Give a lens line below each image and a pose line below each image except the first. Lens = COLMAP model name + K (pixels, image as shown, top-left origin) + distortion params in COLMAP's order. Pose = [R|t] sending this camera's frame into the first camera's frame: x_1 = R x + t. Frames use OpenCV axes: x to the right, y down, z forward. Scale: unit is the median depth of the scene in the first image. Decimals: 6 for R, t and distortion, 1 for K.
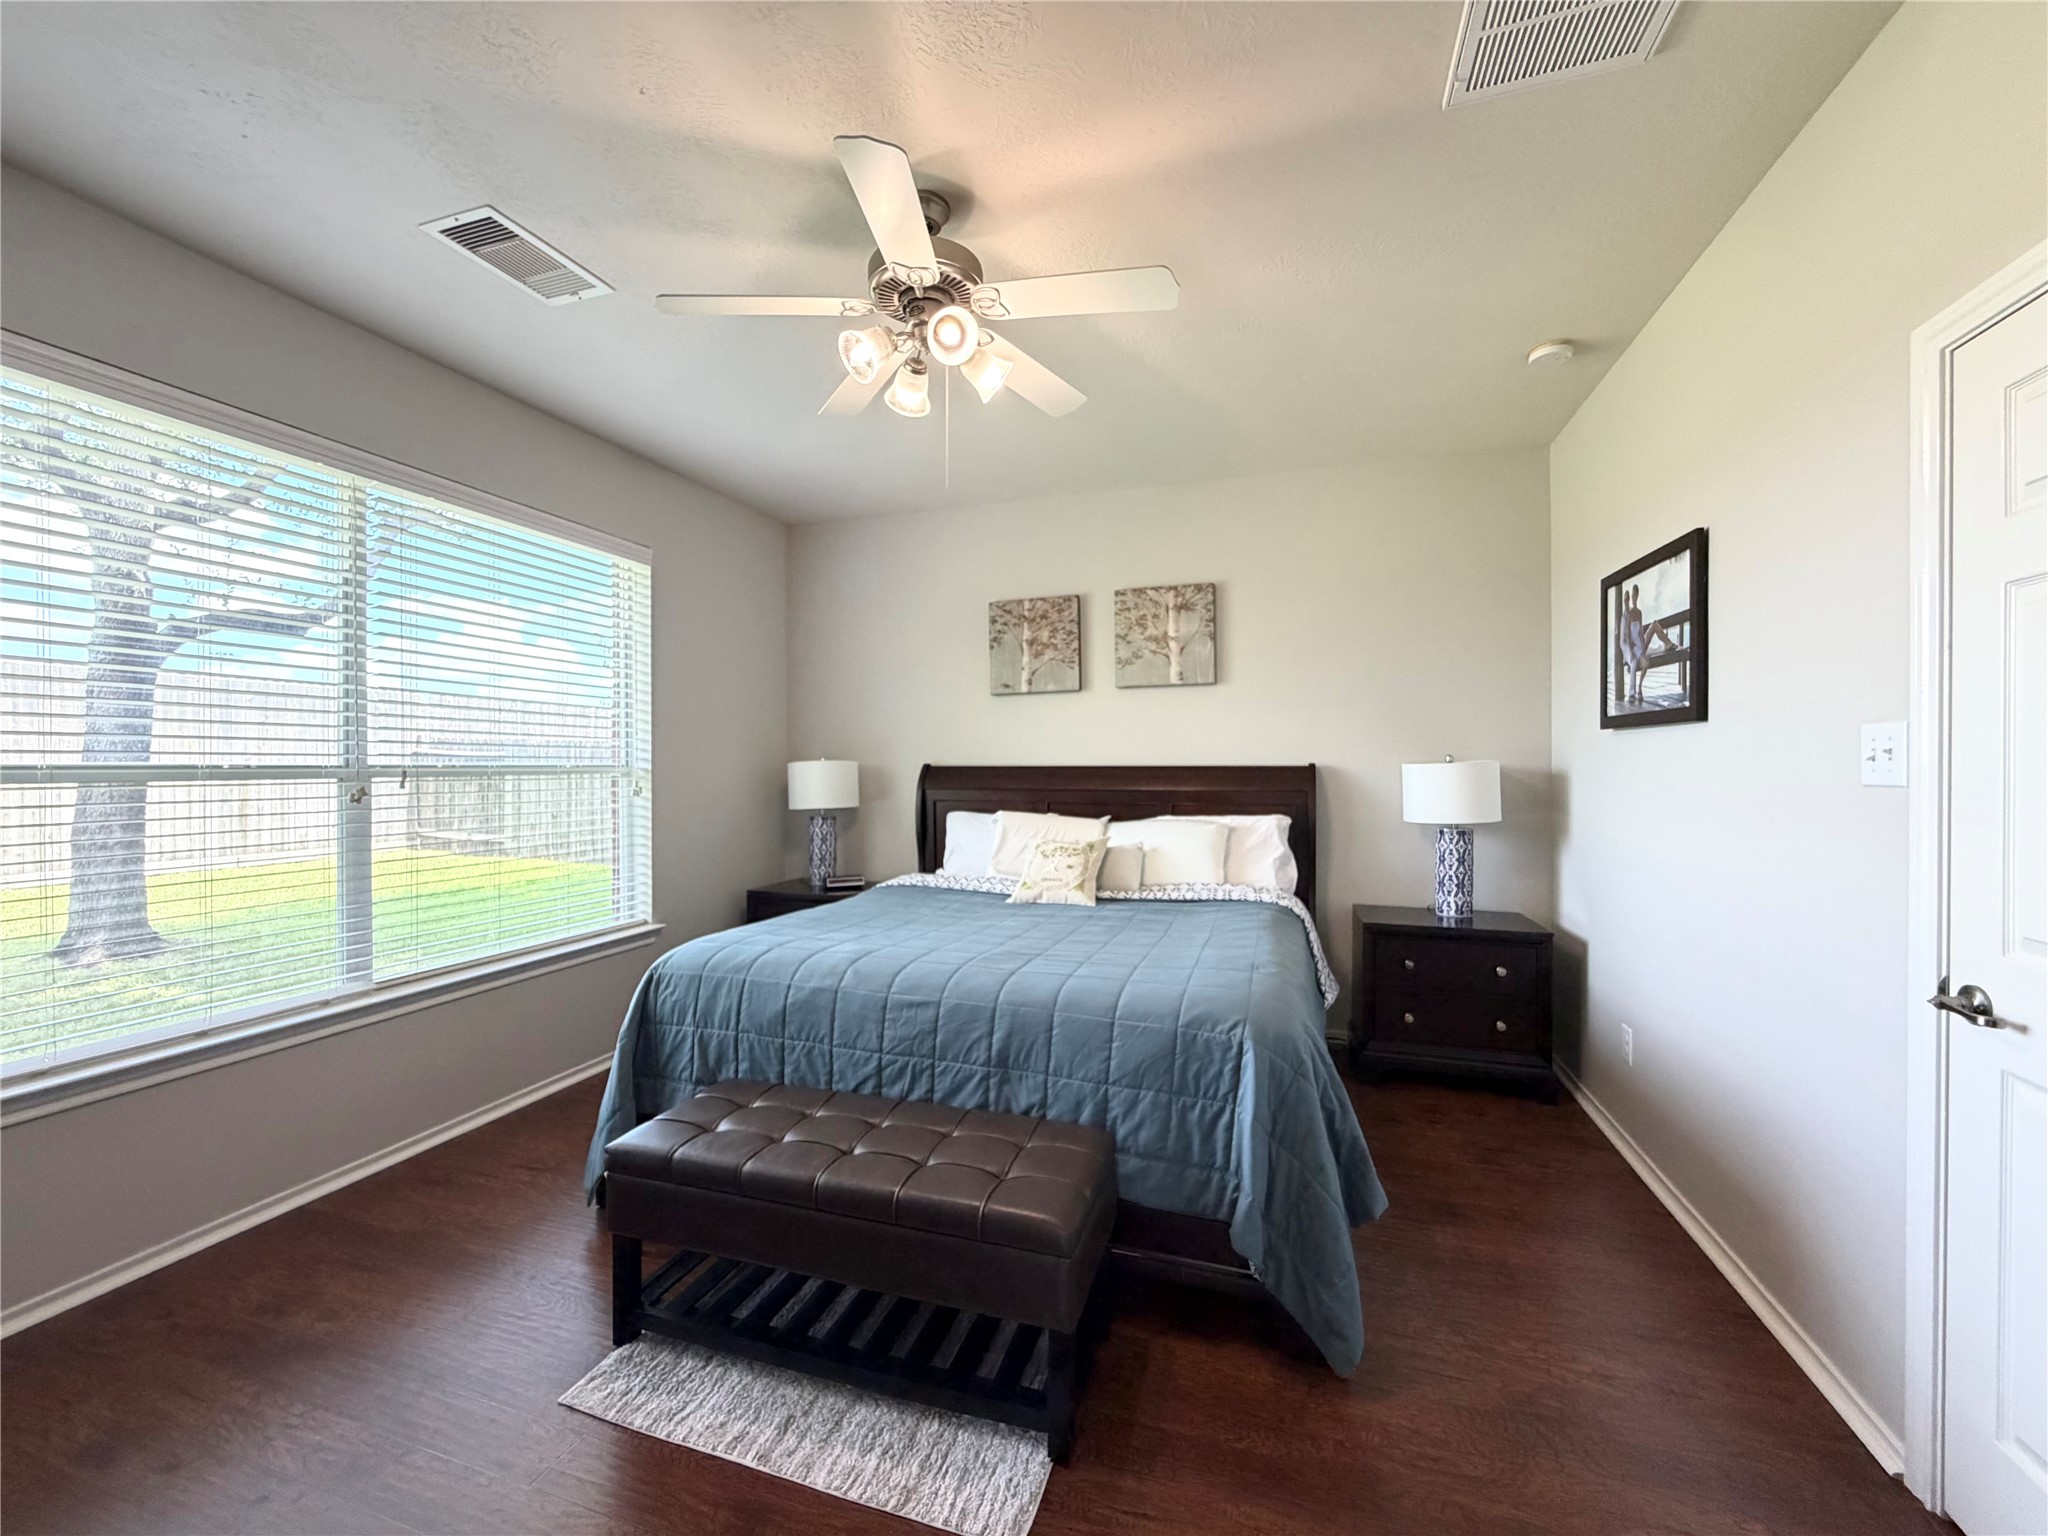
lens RADIAL K [[814.4, 0, 1019.2], [0, 814.4, 770.3], [0, 0, 1]] dist [-0.000529, 0.000139]
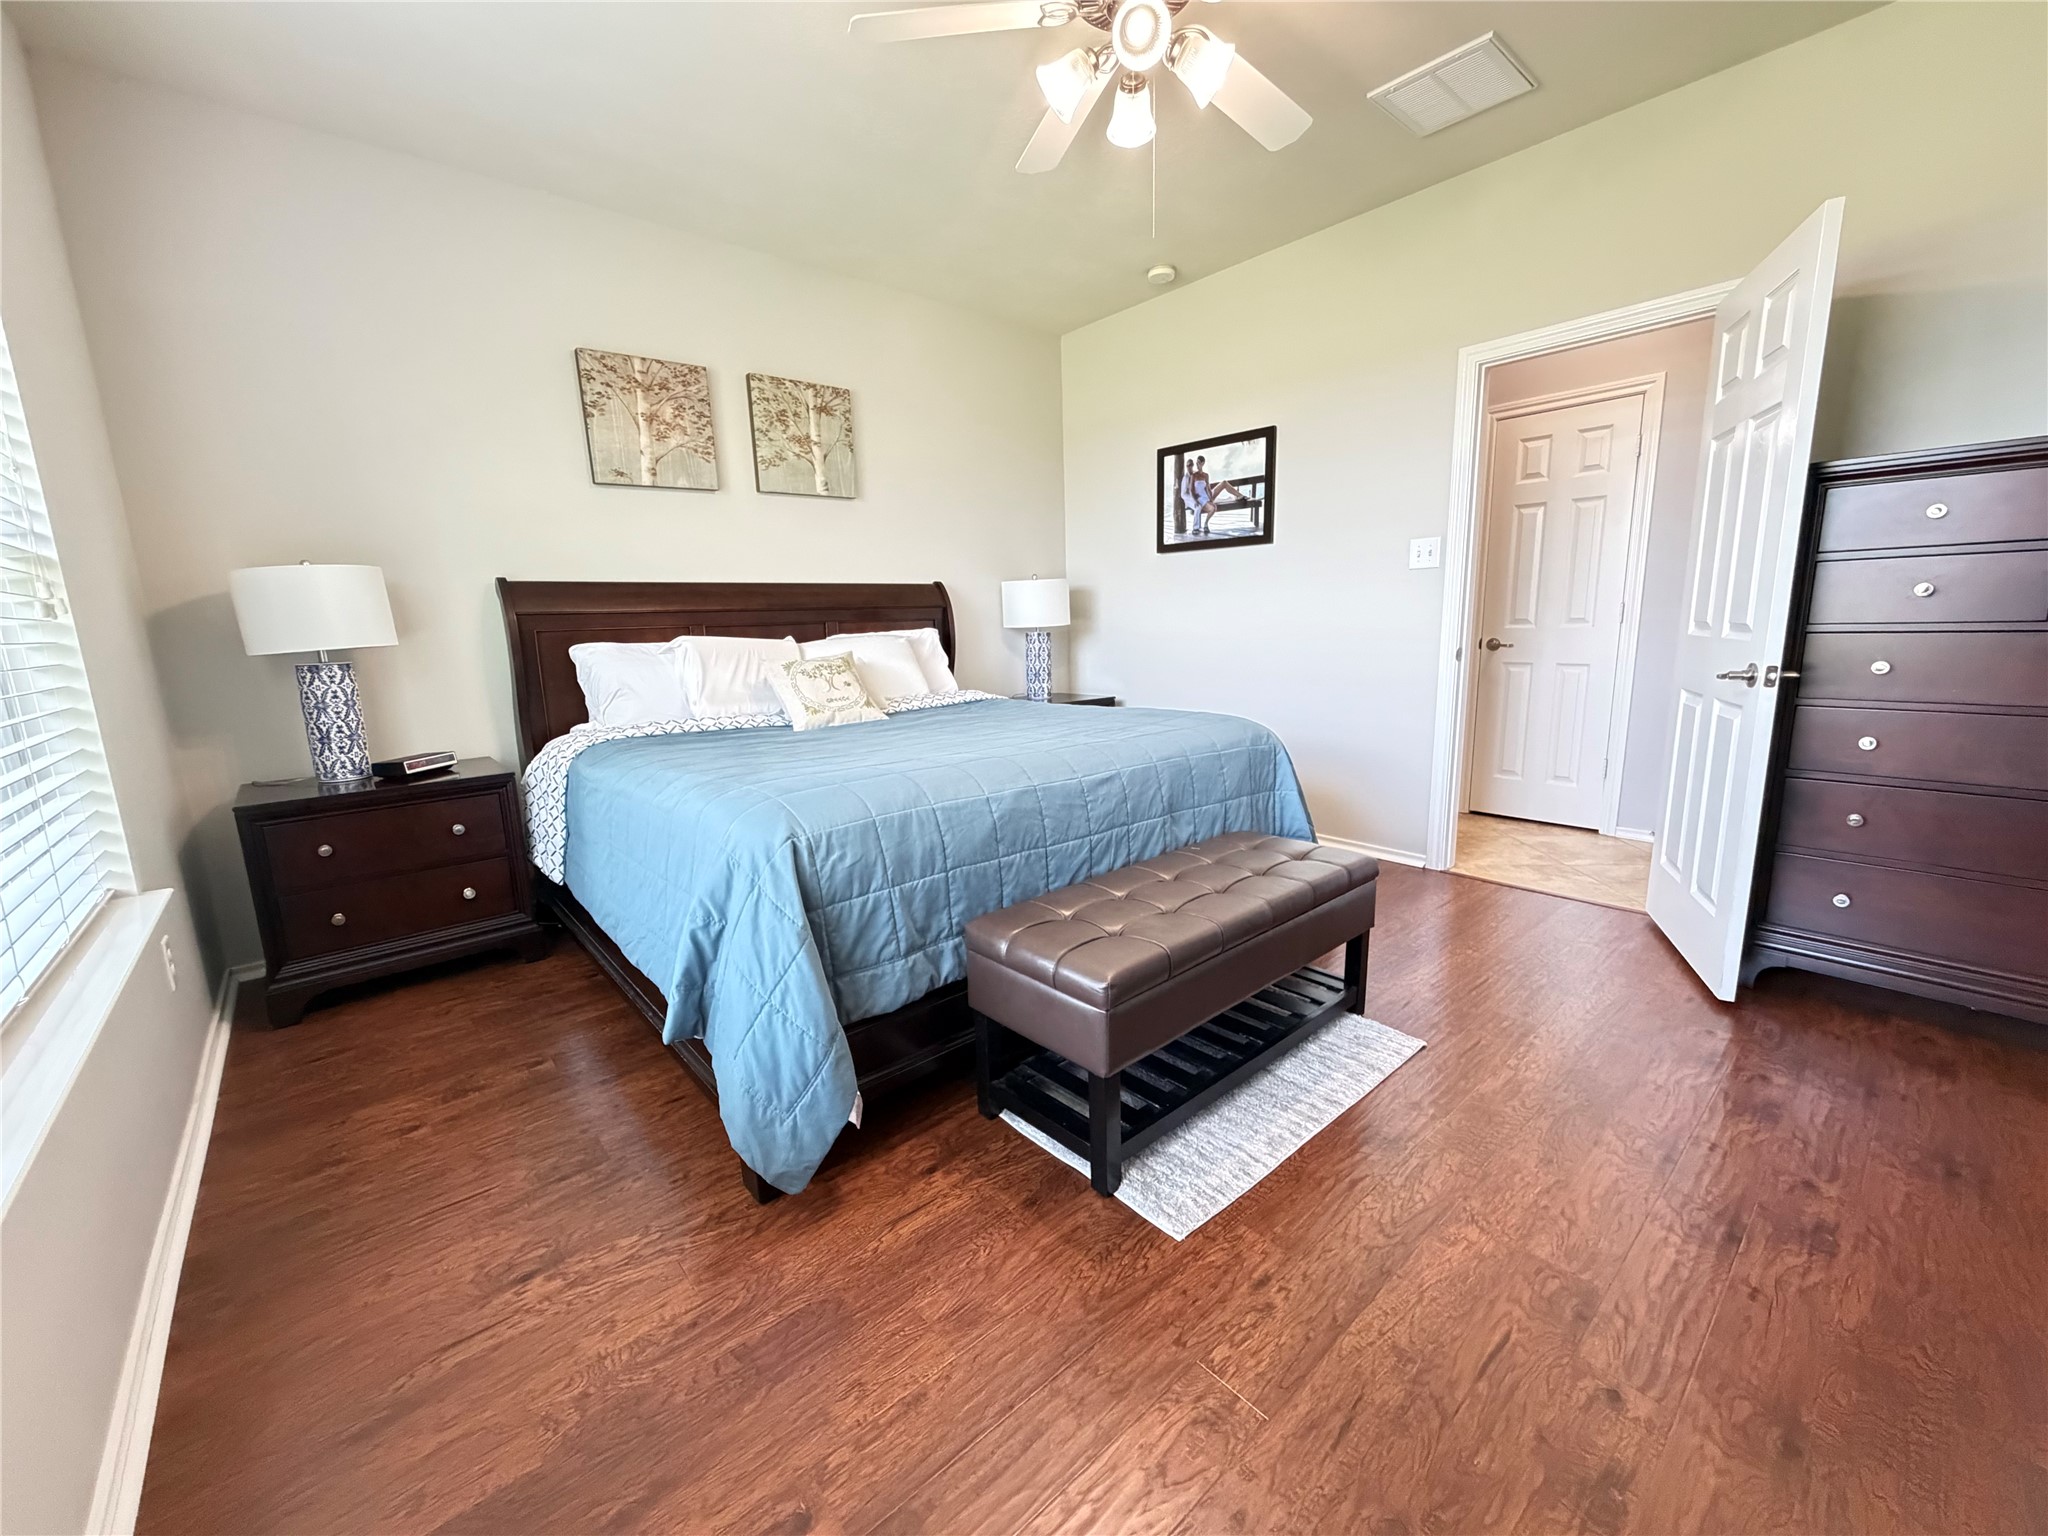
lens RADIAL K [[814.4, 0, 1019.2], [0, 814.4, 770.3], [0, 0, 1]] dist [-0.000529, 0.000139]
pose [[0.509139, -0.171796, 0.843364, -0.814564], [0.034936, 0.983194, 0.179189, 0.070719], [-0.859975, -0.061768, 0.506584, 0.456697]]
